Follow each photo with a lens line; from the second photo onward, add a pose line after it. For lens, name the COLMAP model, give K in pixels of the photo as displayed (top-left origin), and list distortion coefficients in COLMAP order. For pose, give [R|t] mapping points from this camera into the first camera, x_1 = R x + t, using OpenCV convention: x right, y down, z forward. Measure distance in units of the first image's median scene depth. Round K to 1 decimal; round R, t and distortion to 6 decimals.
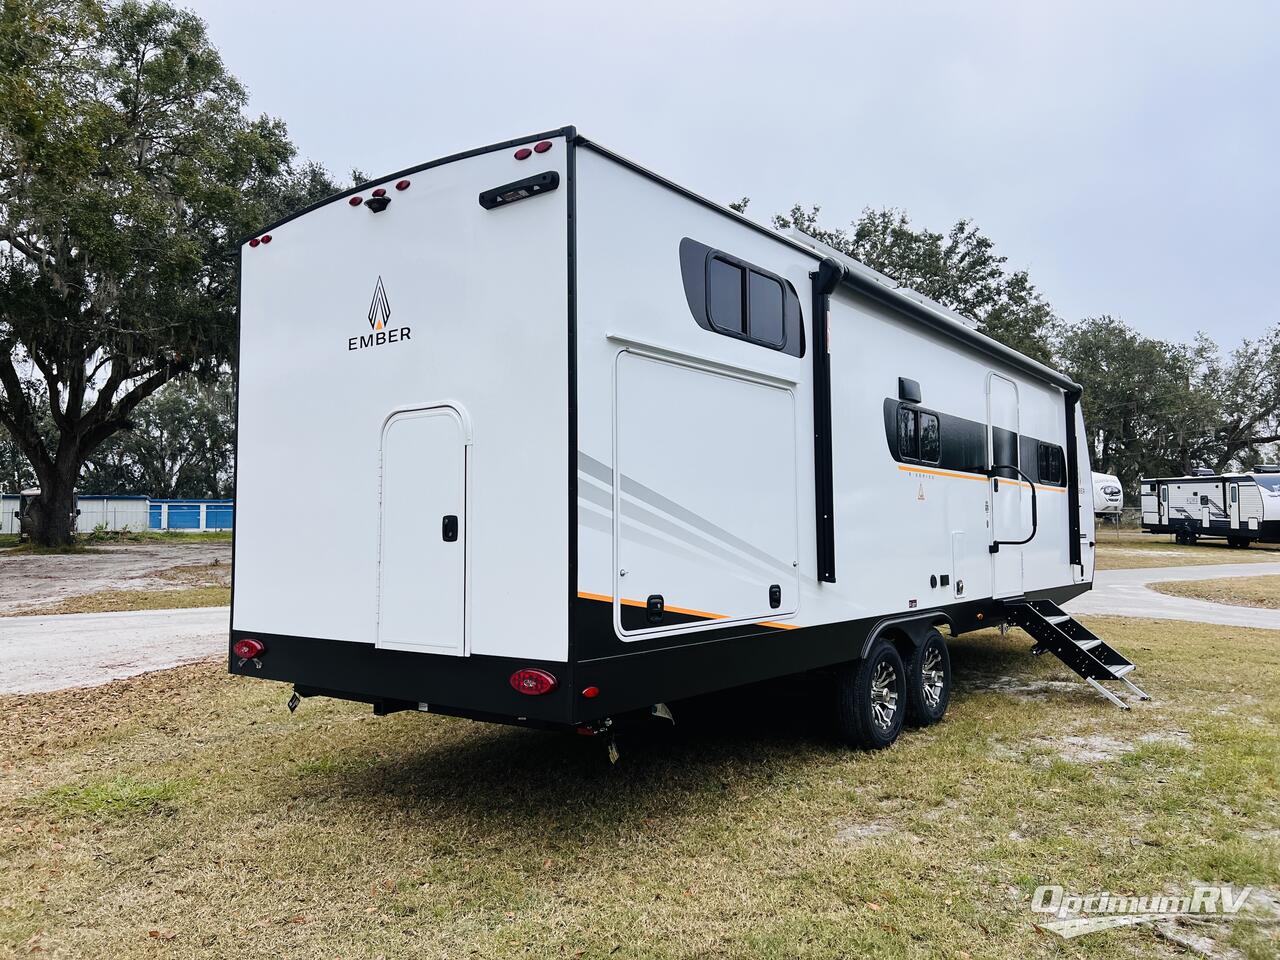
lens RADIAL K [[967.9, 0, 640.0], [0, 967.9, 484.3], [0, 0, 1]] dist [-0.001148, -0.003141]
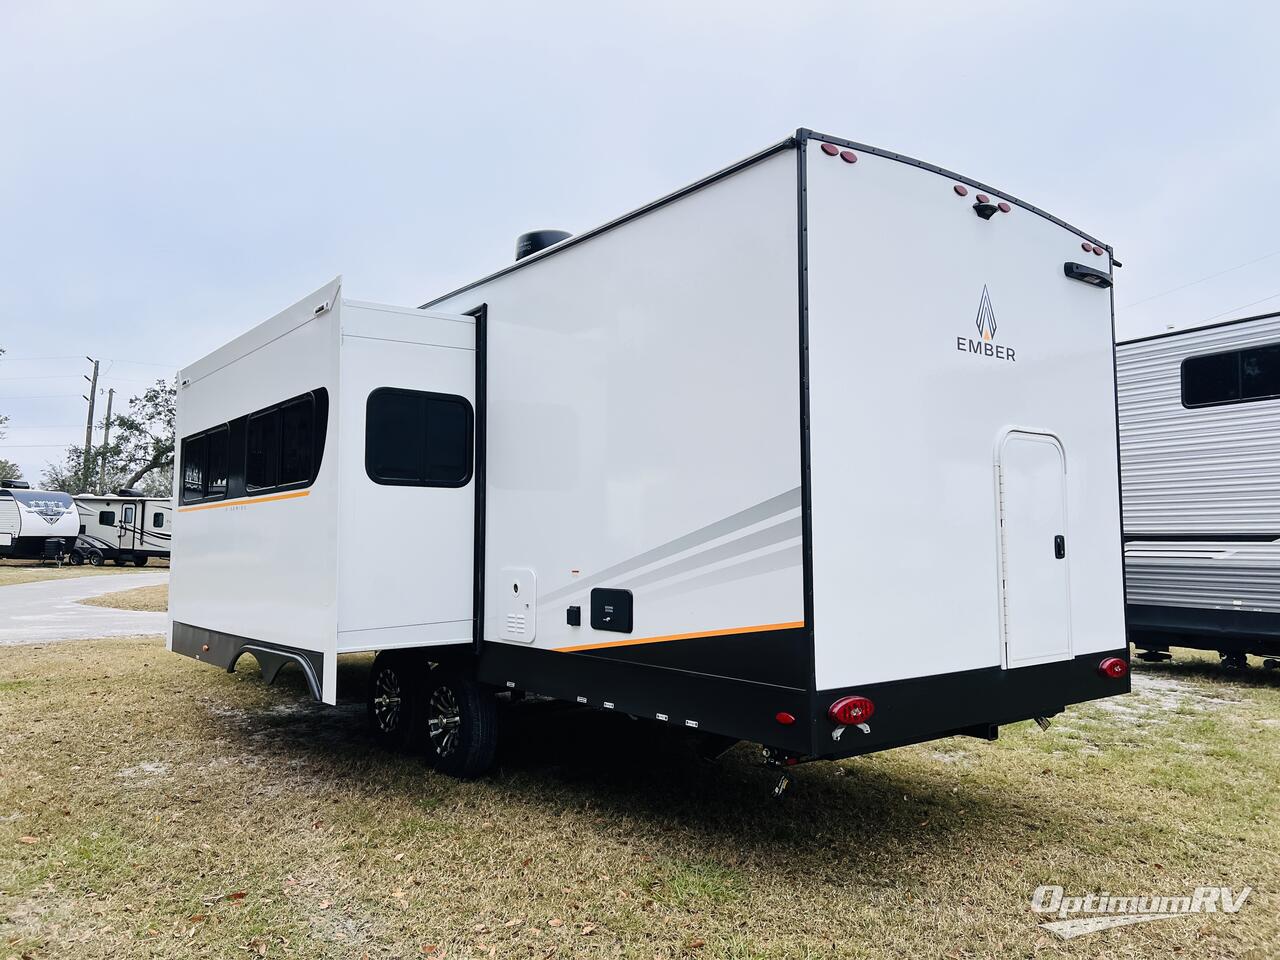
lens RADIAL K [[967.9, 0, 640.1], [0, 967.9, 473.3], [0, 0, 1]] dist [-0.001148, -0.003141]
pose [[0.251814, 0.074840, 0.964877, -1.287088], [-0.048725, 0.996721, -0.064594, 0.052494], [-0.966548, -0.030748, 0.254635, 1.091028]]
